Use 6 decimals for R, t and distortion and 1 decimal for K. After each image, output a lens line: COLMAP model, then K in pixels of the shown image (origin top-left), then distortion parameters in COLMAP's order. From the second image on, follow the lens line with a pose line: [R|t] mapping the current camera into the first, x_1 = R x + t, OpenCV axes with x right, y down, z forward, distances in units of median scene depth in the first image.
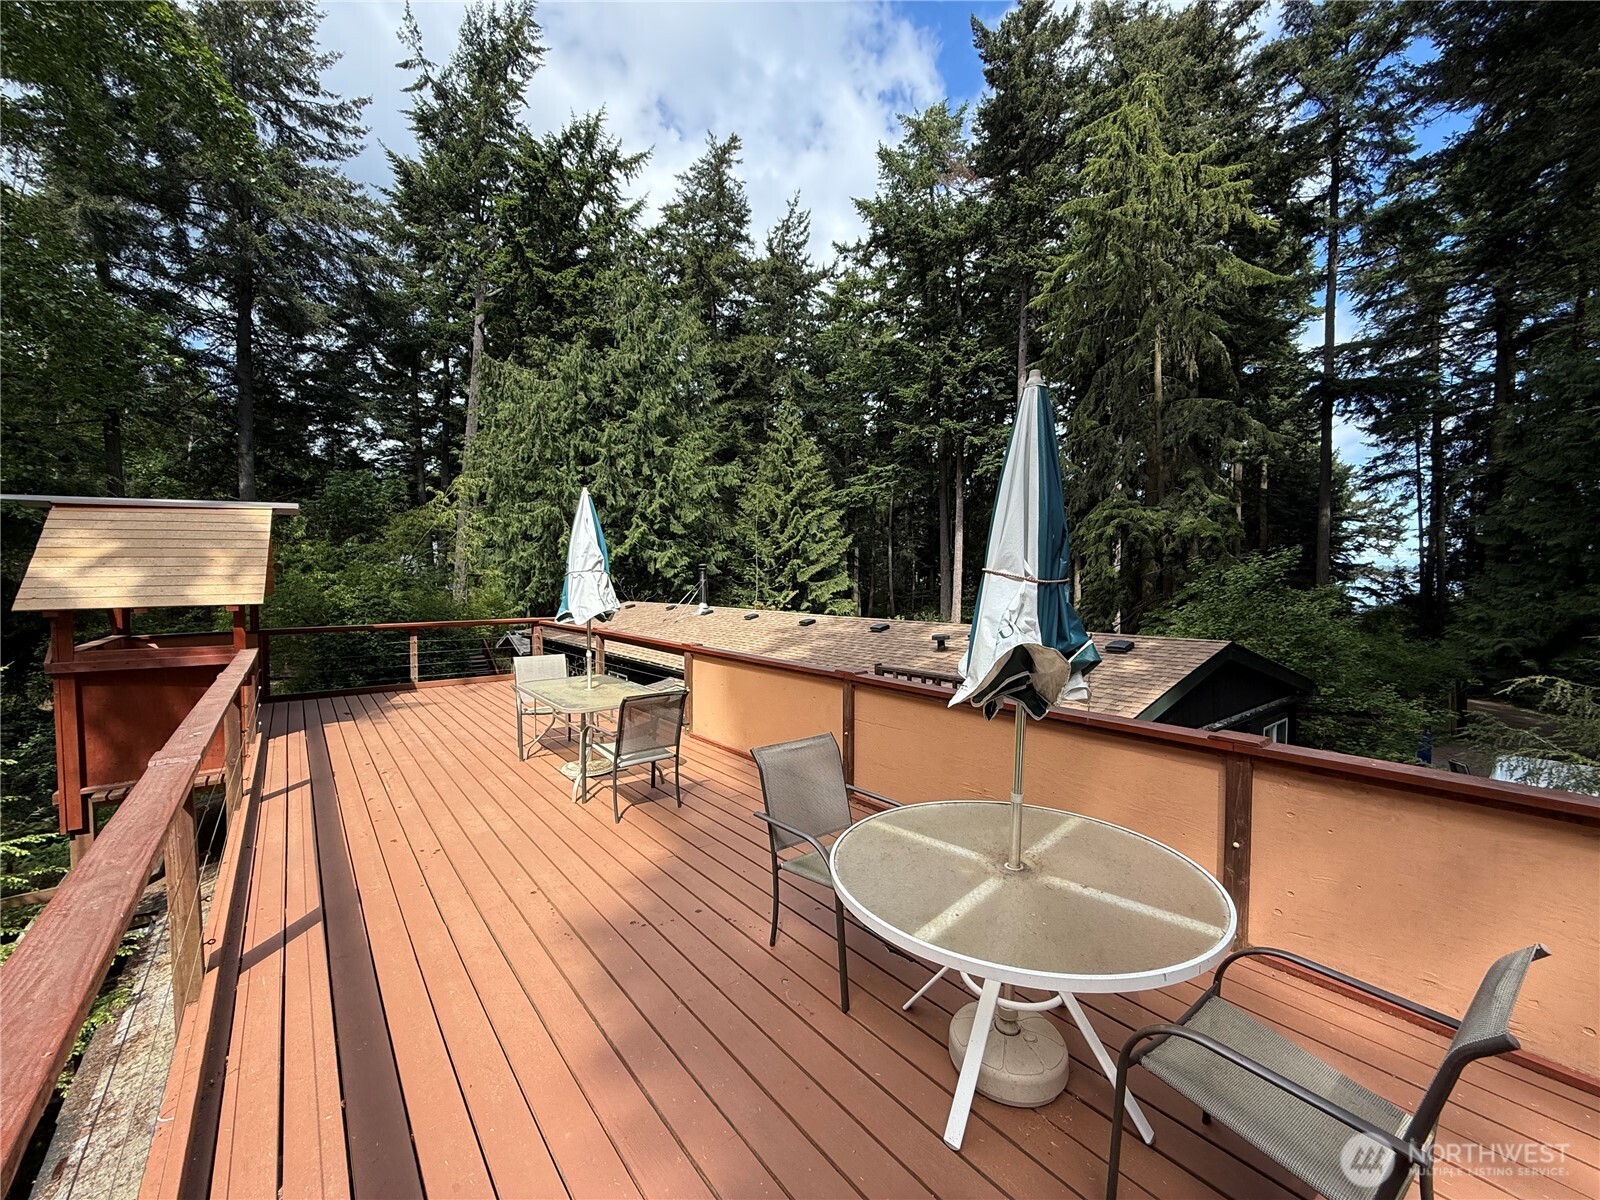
lens RADIAL K [[641.2, 0, 795.3], [0, 641.2, 597.8], [0, 0, 1]] dist [0.000700, 0.000405]
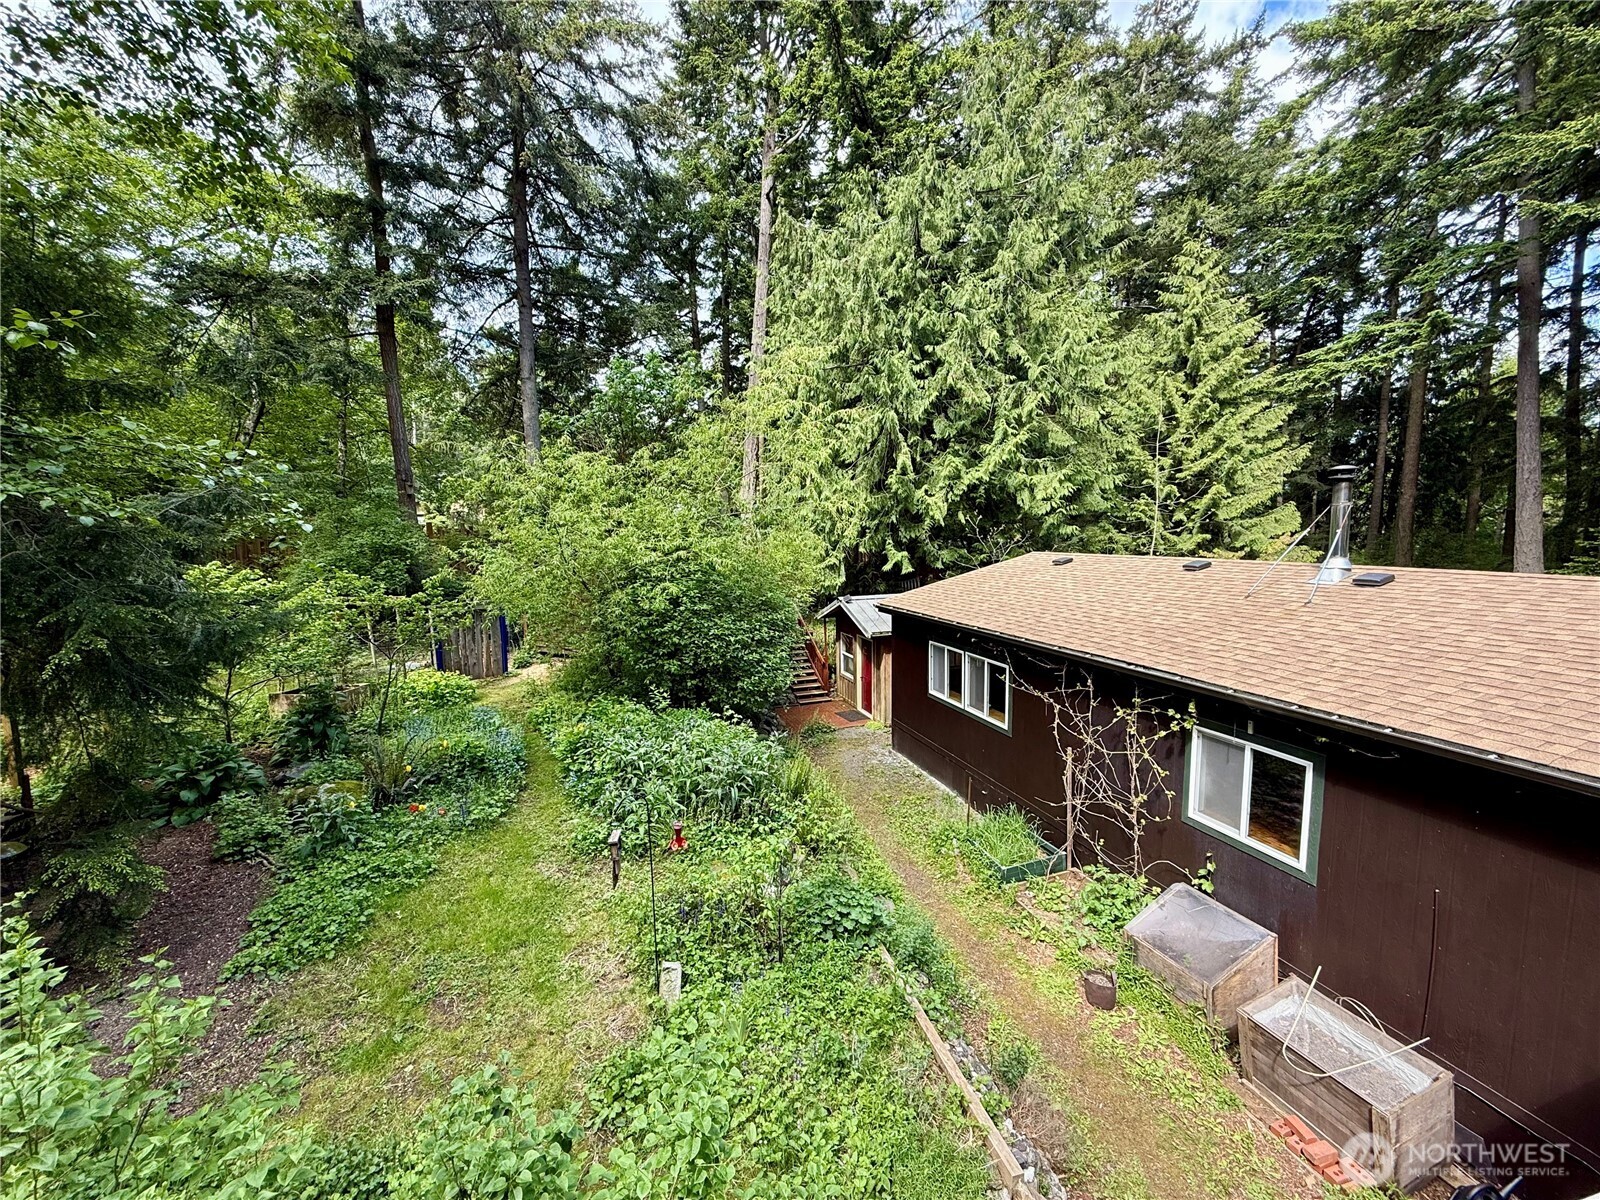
lens RADIAL K [[641.2, 0, 805.1], [0, 641.2, 602.7], [0, 0, 1]] dist [0.000700, 0.000405]
pose [[0.941831, 0.024168, -0.335217, -0.116022], [0.006008, 0.996041, 0.088689, -0.000752], [0.336033, -0.085544, 0.937957, 0.161219]]
